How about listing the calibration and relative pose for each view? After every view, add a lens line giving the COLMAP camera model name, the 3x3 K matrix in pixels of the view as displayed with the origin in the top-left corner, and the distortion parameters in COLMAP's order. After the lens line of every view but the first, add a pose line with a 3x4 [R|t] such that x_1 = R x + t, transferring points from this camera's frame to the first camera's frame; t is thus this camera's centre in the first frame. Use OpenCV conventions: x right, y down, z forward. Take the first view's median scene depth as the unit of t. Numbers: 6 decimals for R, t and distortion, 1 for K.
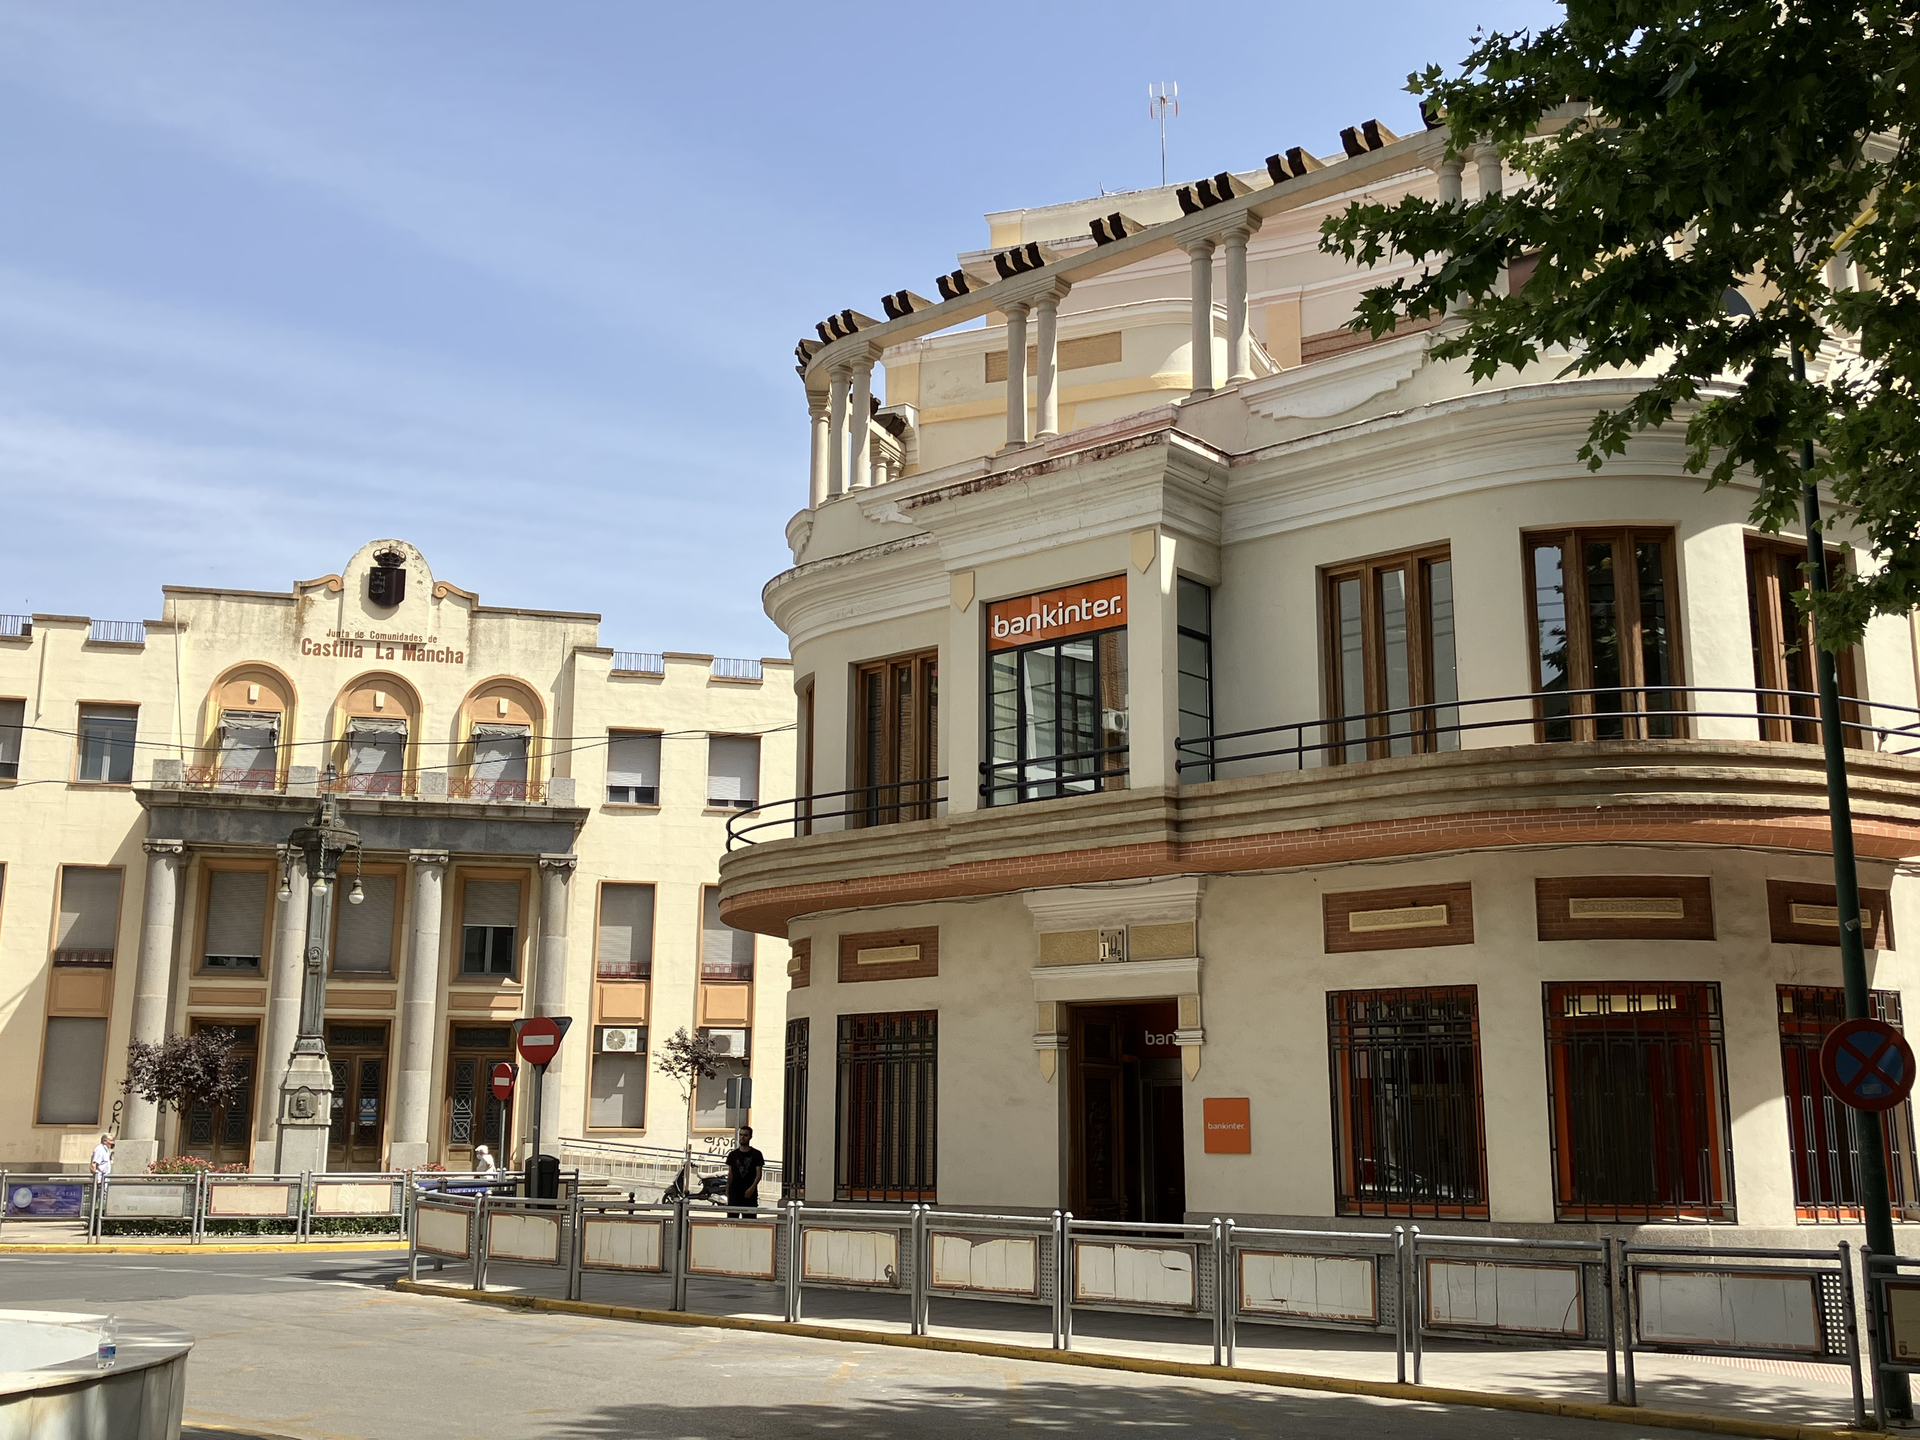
lens RADIAL K [[1989.9, 0, 961.8], [0, 1989.9, 695.8], [0, 0, 1]] dist [0.042994, 0.000000]
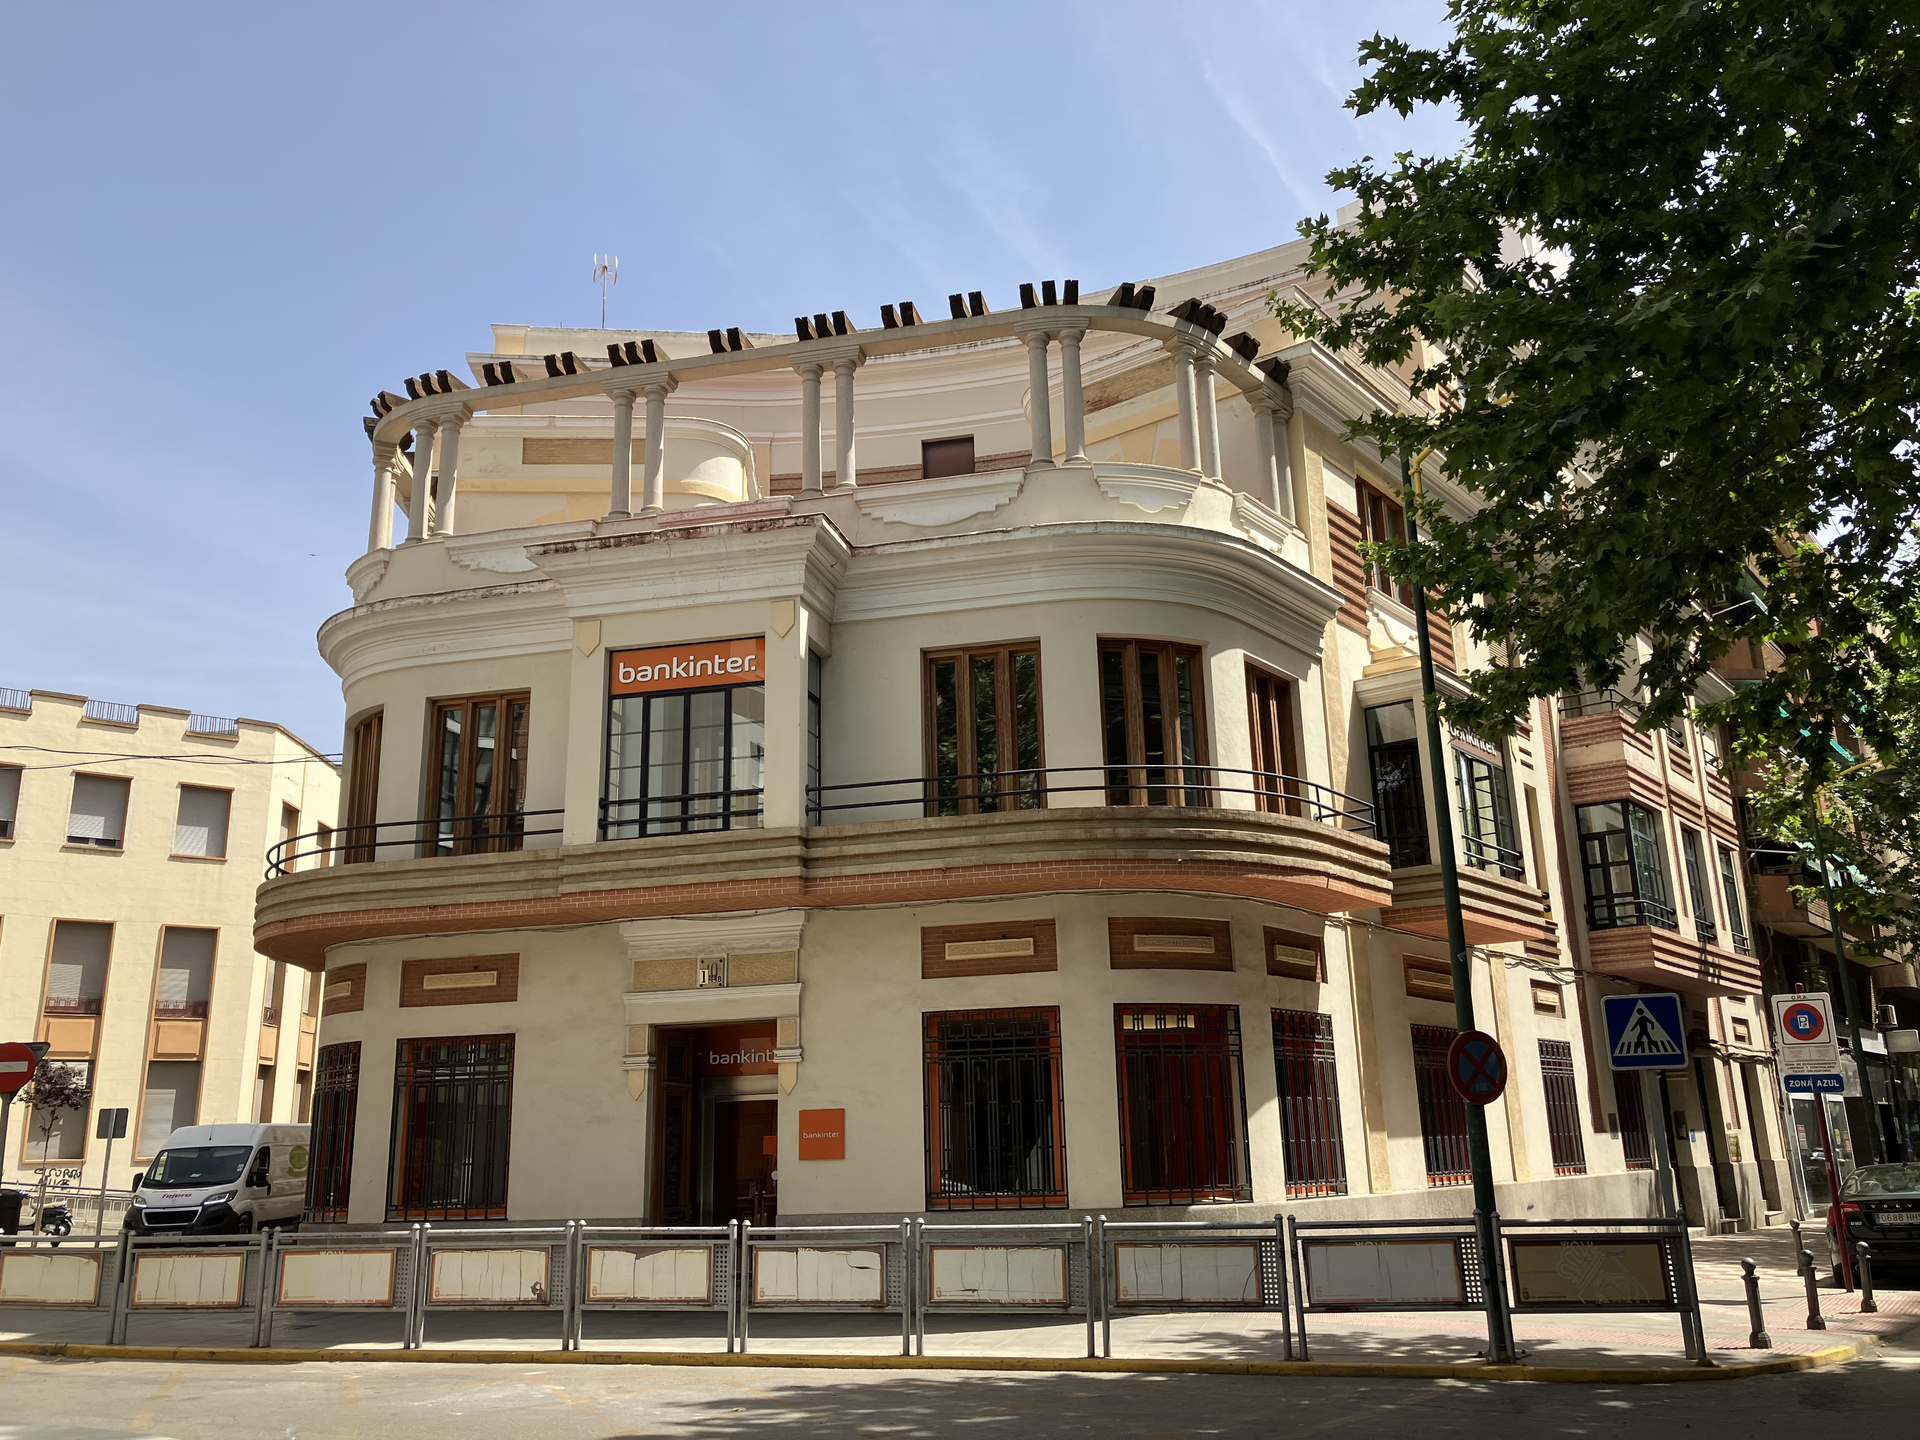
lens RADIAL K [[1554.5, 0, 956.2], [0, 1554.5, 703.6], [0, 0, 1]] dist [0.068976, -0.085817]
pose [[0.895740, 0.094816, 0.434351, -0.190341], [-0.068901, 0.994795, -0.075066, 0.033446], [-0.439207, 0.037312, 0.897611, 0.158315]]
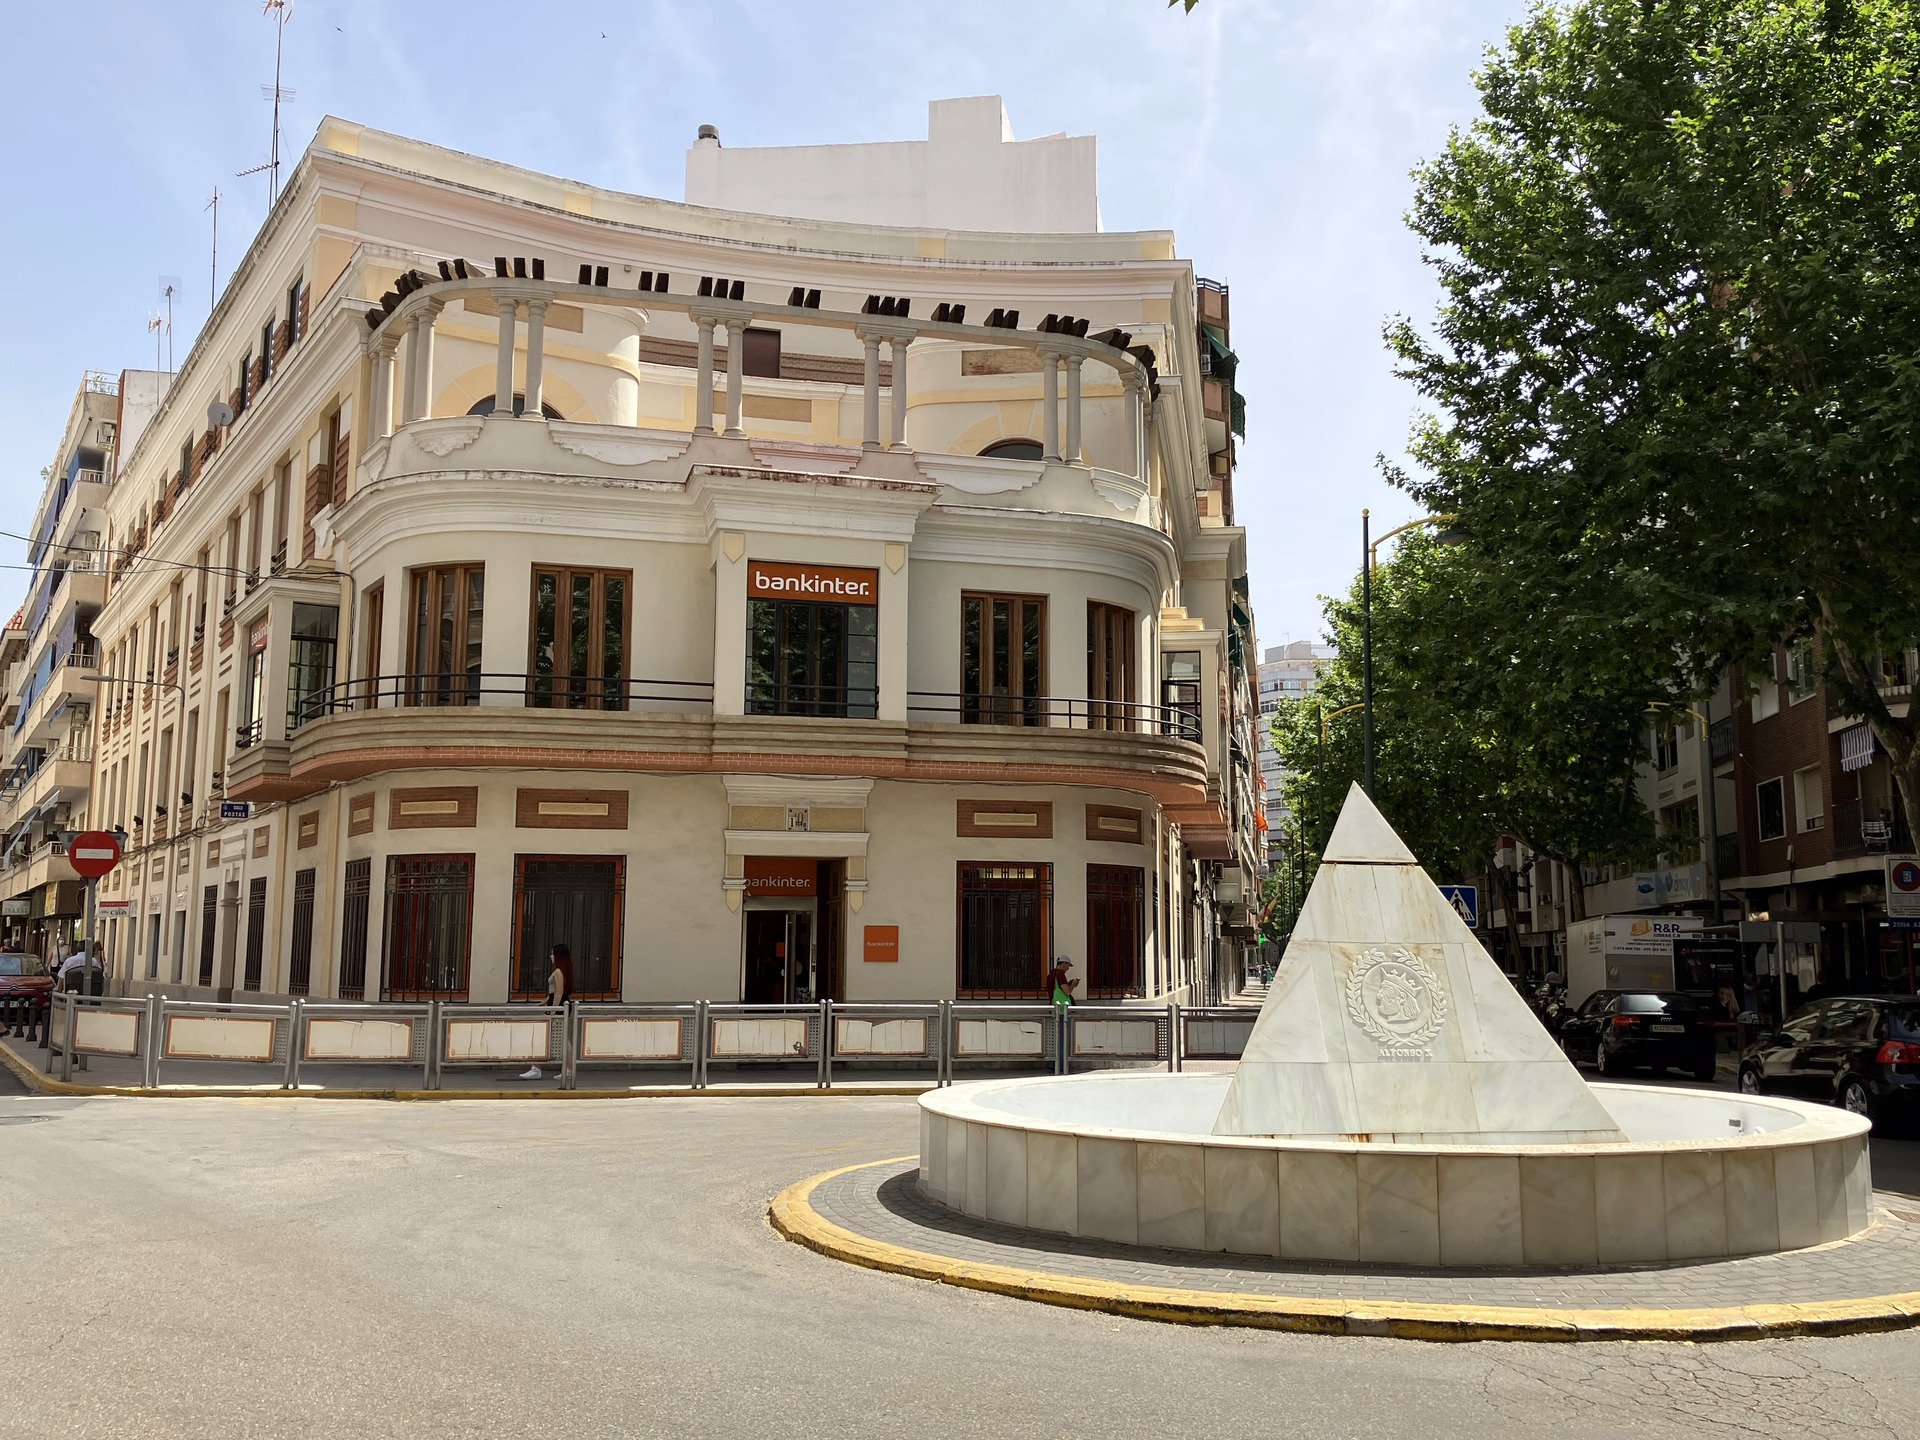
lens RADIAL K [[1754.0, 0, 957.1], [0, 1754.0, 701.8], [0, 0, 1]] dist [0.022862, 0.000000]
pose [[0.561690, 0.111364, 0.819818, -0.889553], [-0.183301, 0.983025, -0.007947, 0.031659], [-0.806787, -0.145810, 0.572568, 0.198981]]
